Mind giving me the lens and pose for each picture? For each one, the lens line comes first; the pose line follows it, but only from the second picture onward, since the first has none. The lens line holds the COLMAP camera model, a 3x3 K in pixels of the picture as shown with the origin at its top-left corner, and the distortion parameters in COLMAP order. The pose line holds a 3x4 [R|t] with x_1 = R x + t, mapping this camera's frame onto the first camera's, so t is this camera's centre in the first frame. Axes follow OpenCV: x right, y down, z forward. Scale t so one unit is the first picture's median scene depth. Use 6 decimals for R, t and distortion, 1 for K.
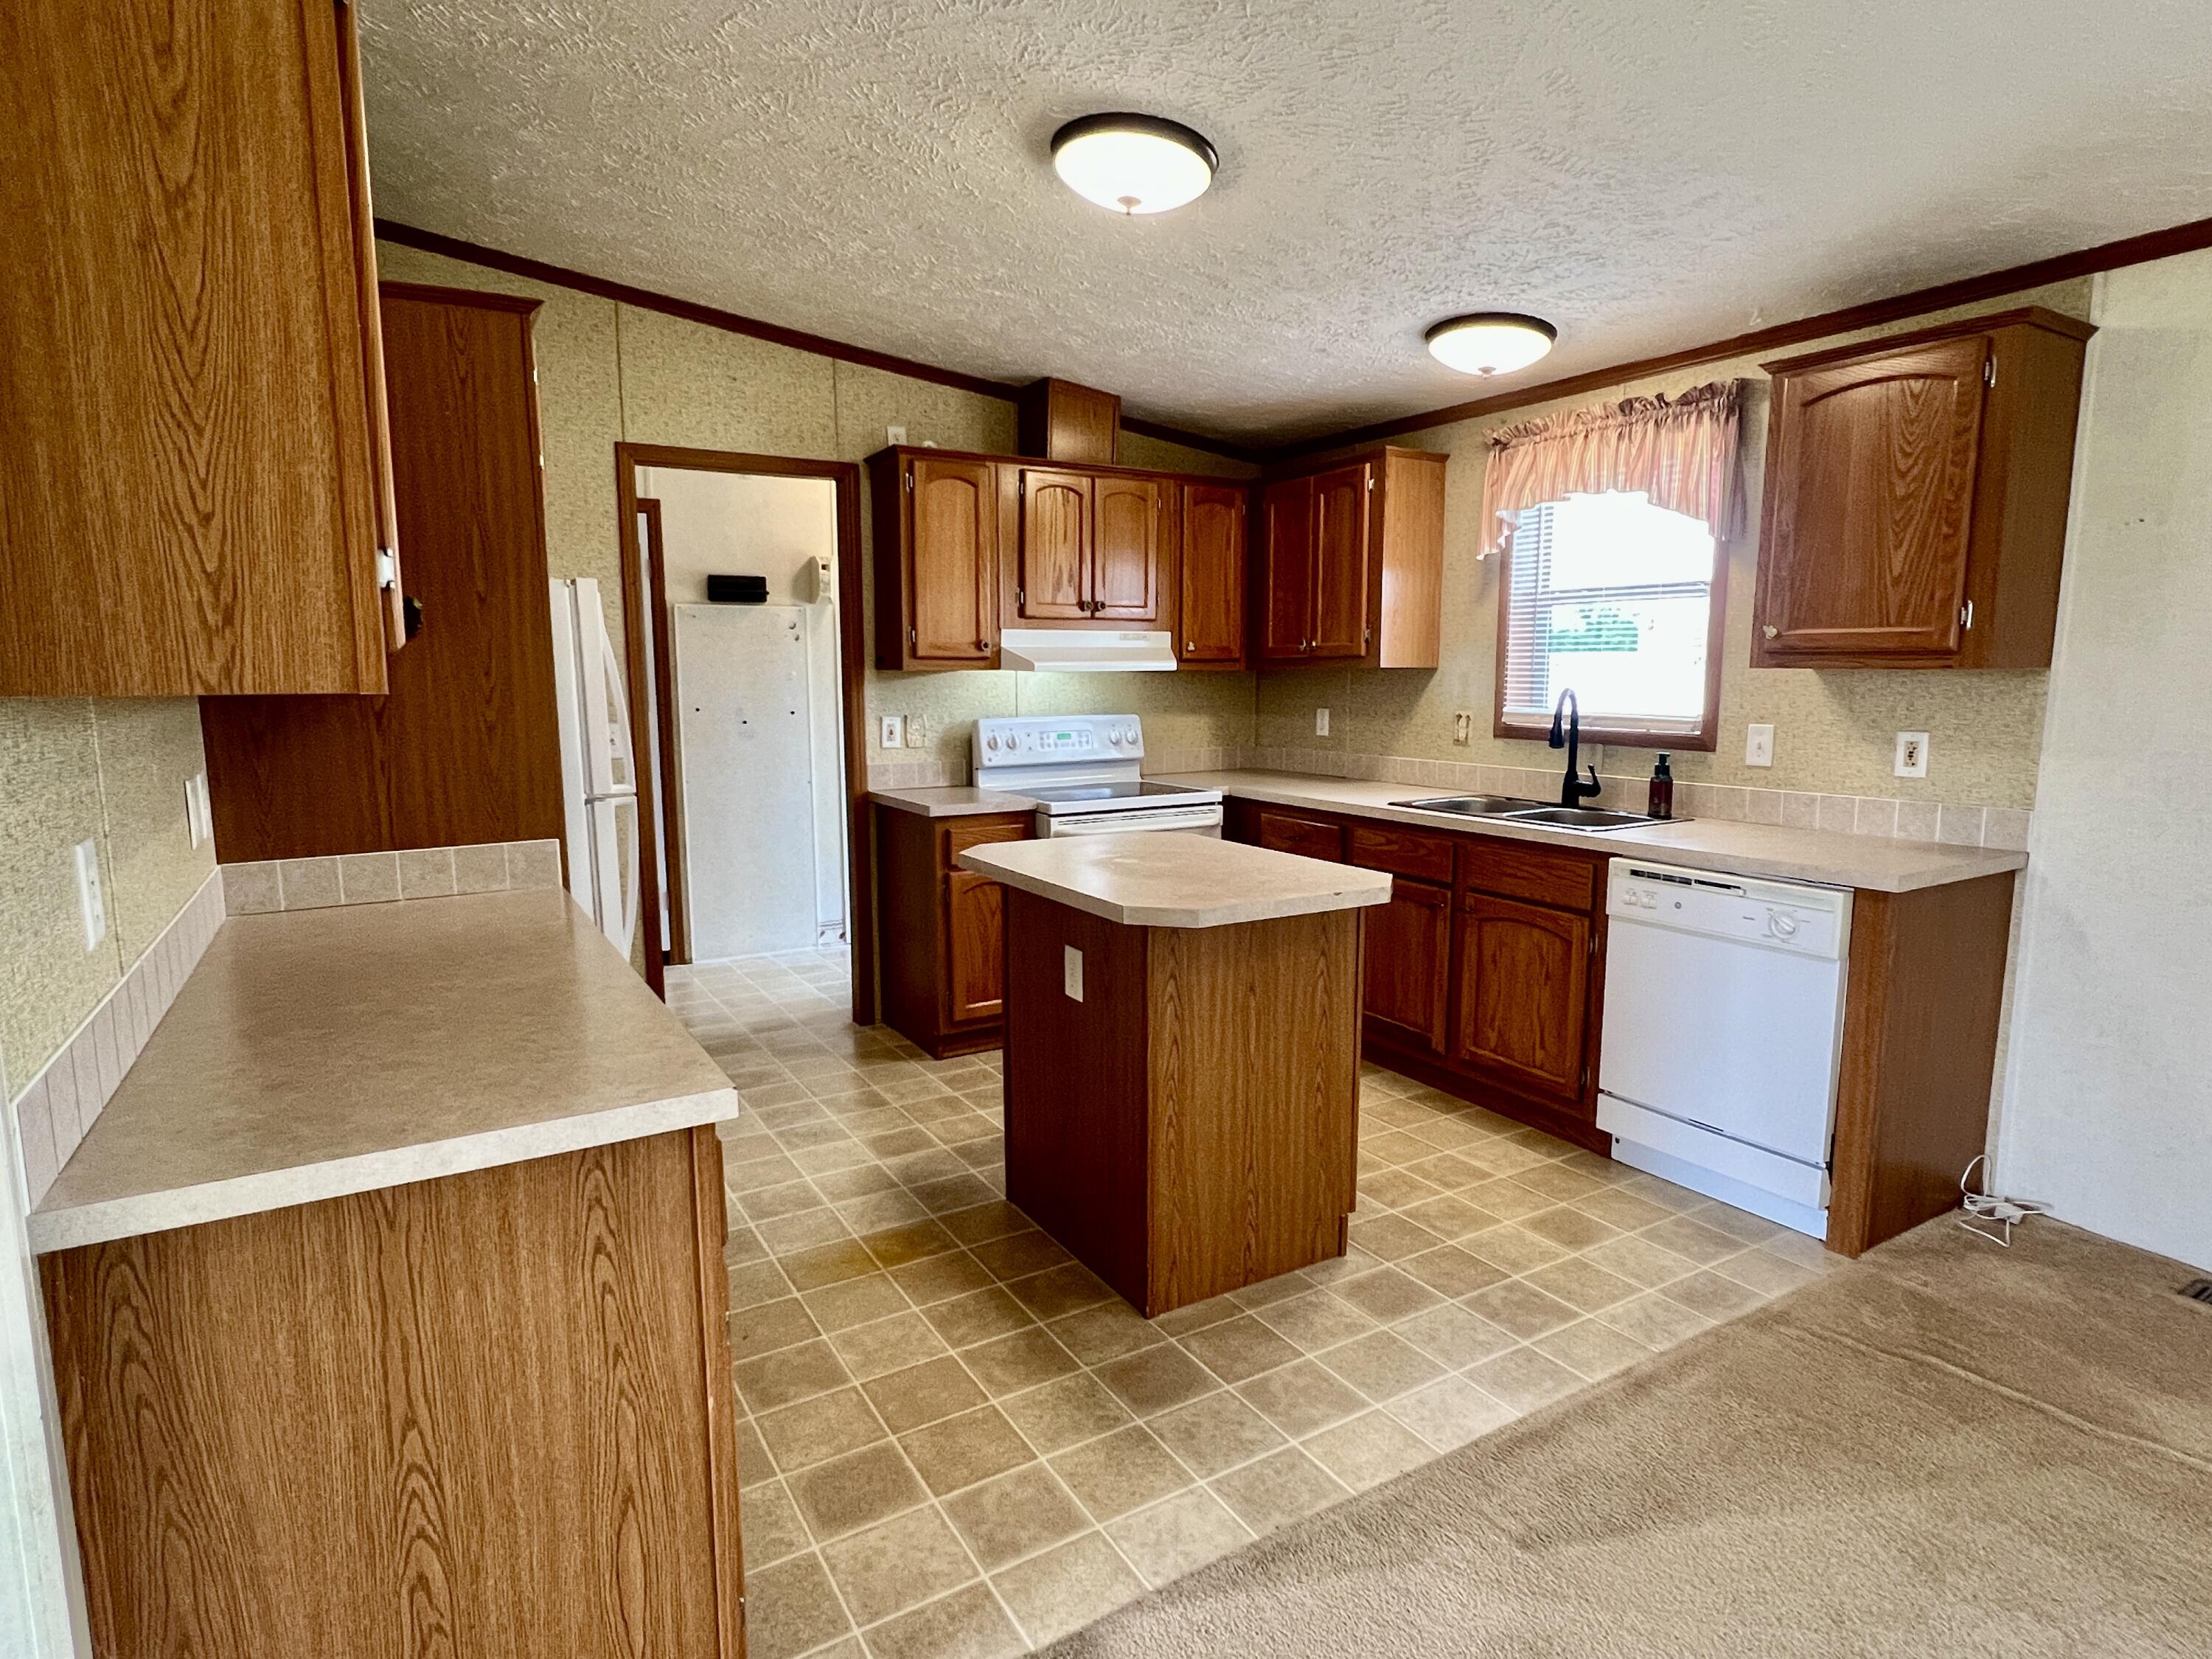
lens RADIAL K [[1190.6, 0, 1096.3], [0, 1190.6, 838.8], [0, 0, 1]] dist [0.000352, -0.000216]
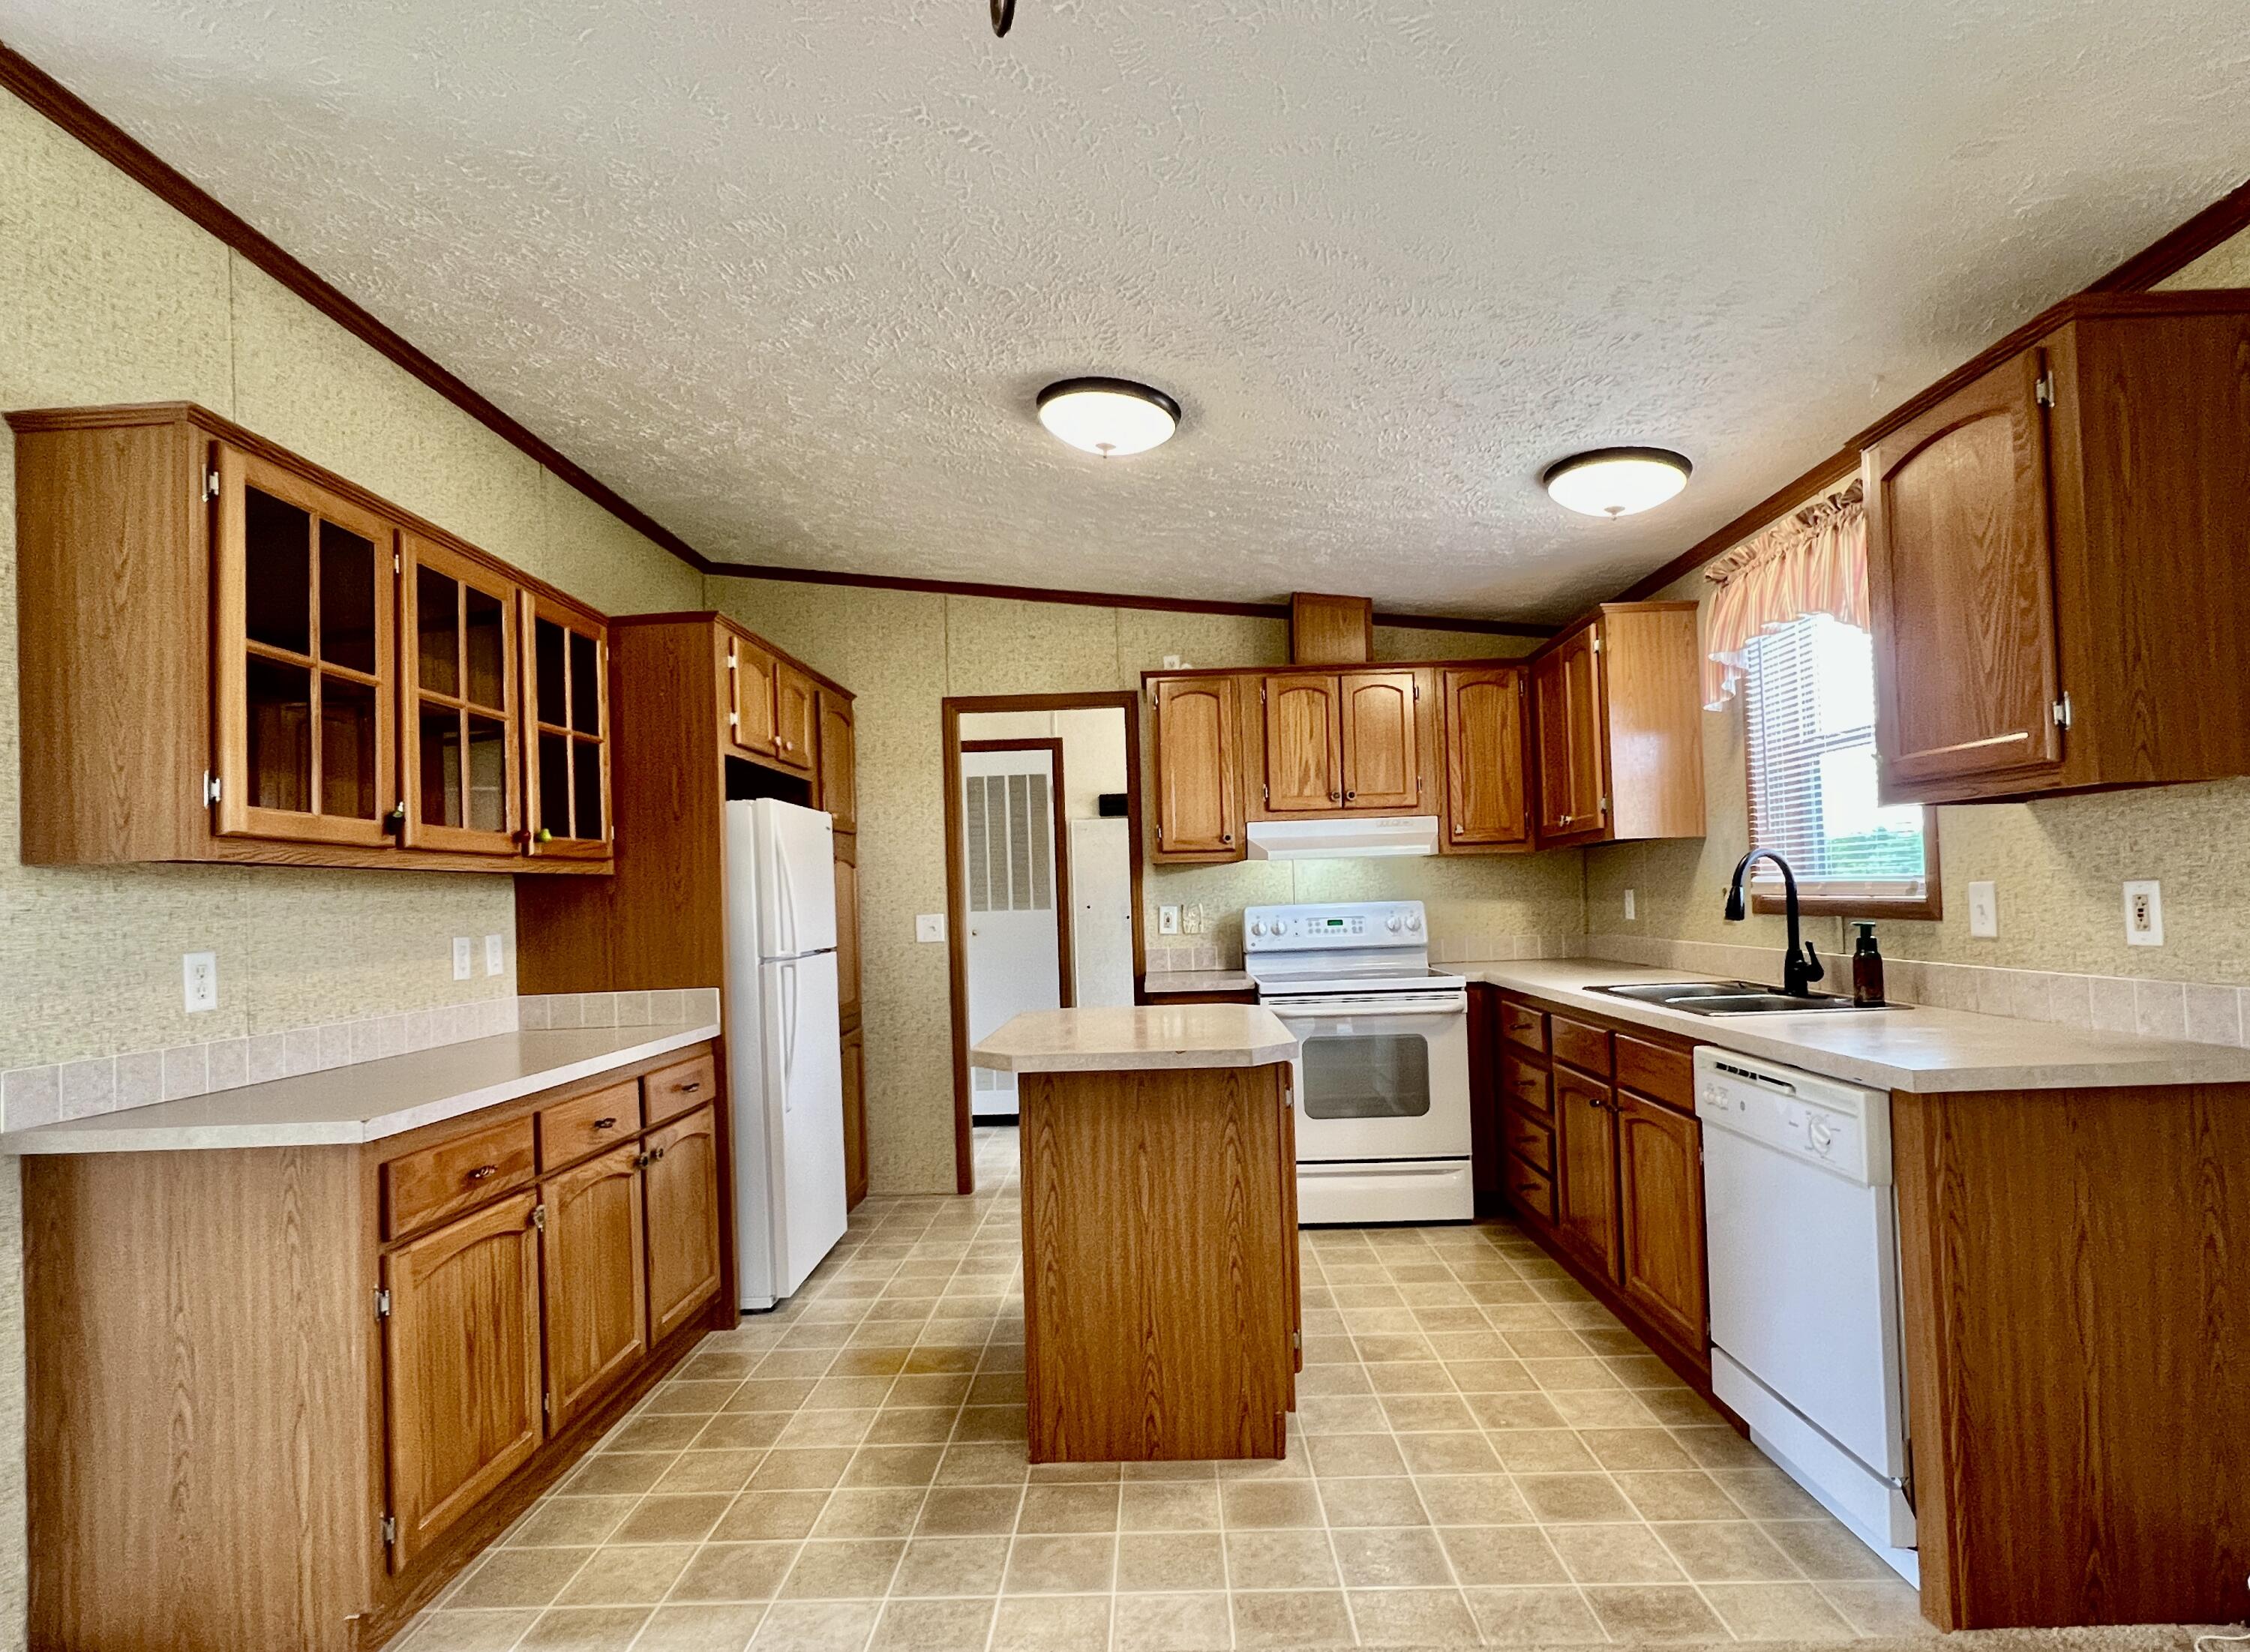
lens RADIAL K [[1138.3, 0, 1124.4], [0, 1138.3, 876.6], [0, 0, 1]] dist [-0.000763, 0.000634]
pose [[0.847095, -0.034998, -0.530287, 0.481683], [-0.044700, 0.989601, -0.136717, 0.023431], [0.529558, 0.139516, 0.836722, 0.109526]]
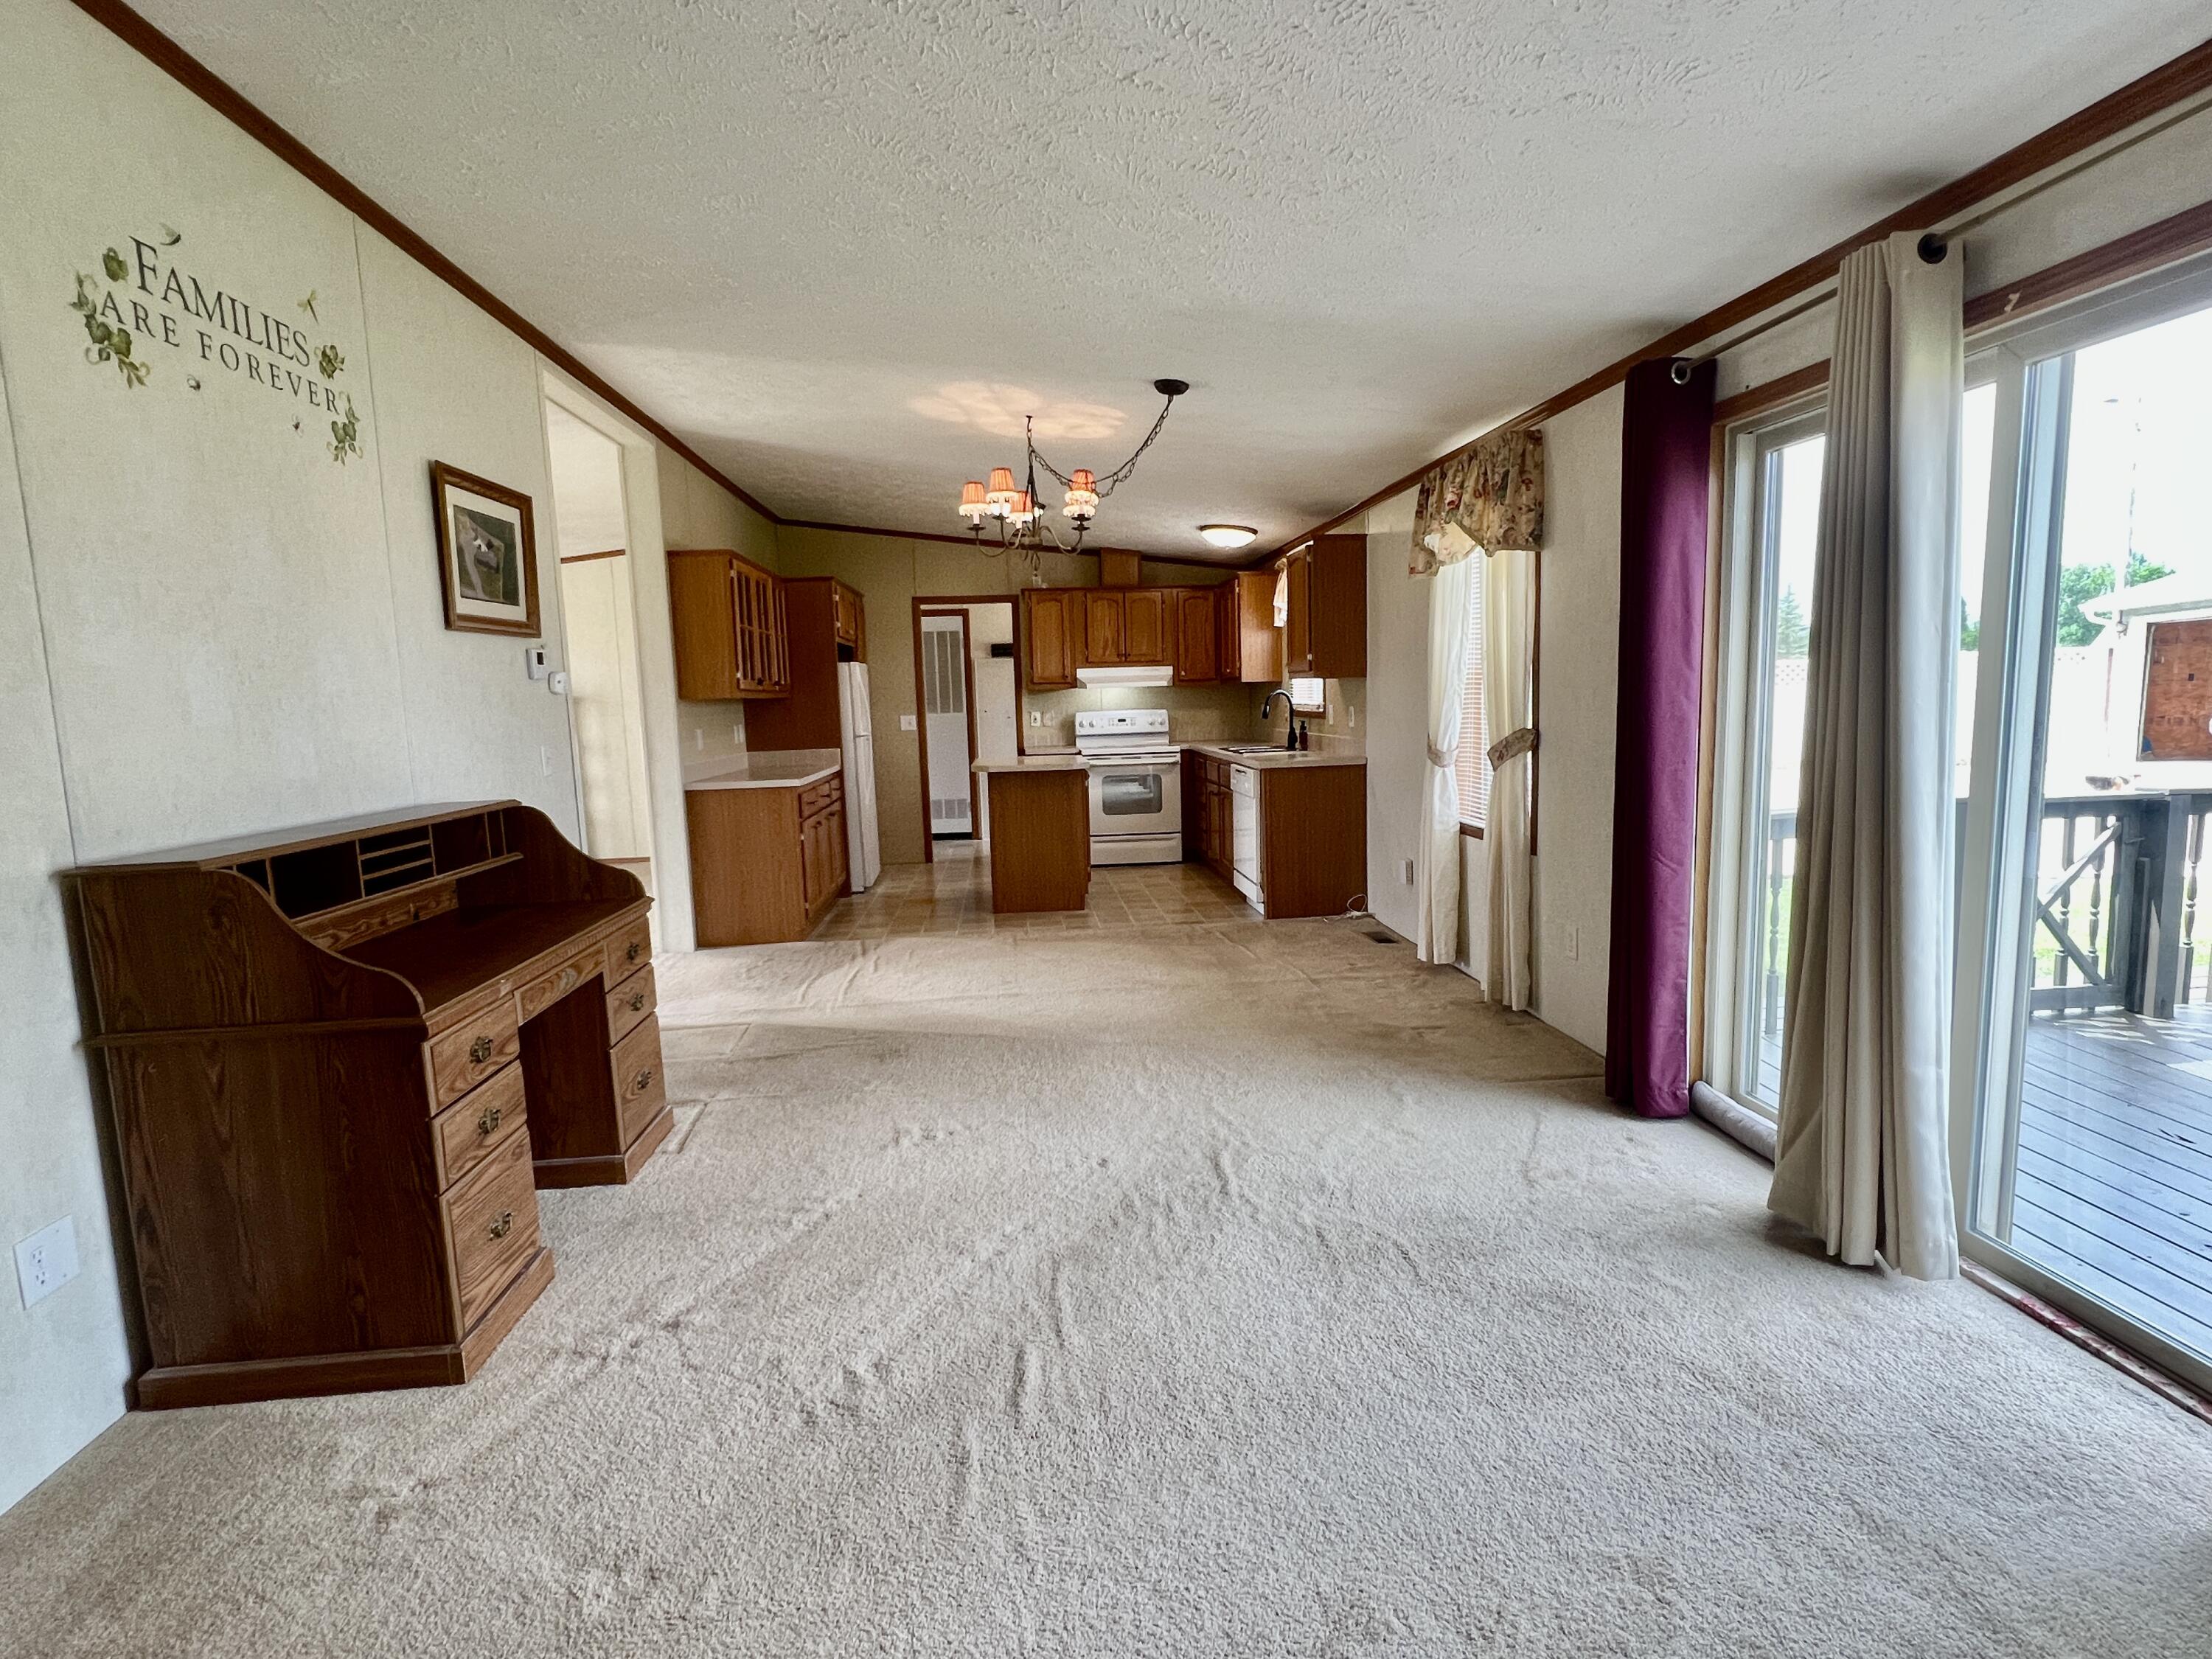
lens RADIAL K [[1113.5, 0, 1107.4], [0, 1113.5, 835.9], [0, 0, 1]] dist [0.002096, 0.001734]
pose [[0.904902, 0.030704, -0.424510, 1.055766], [-0.034275, 0.999412, -0.000777, 0.153543], [0.424237, 0.015253, 0.905423, -0.977889]]
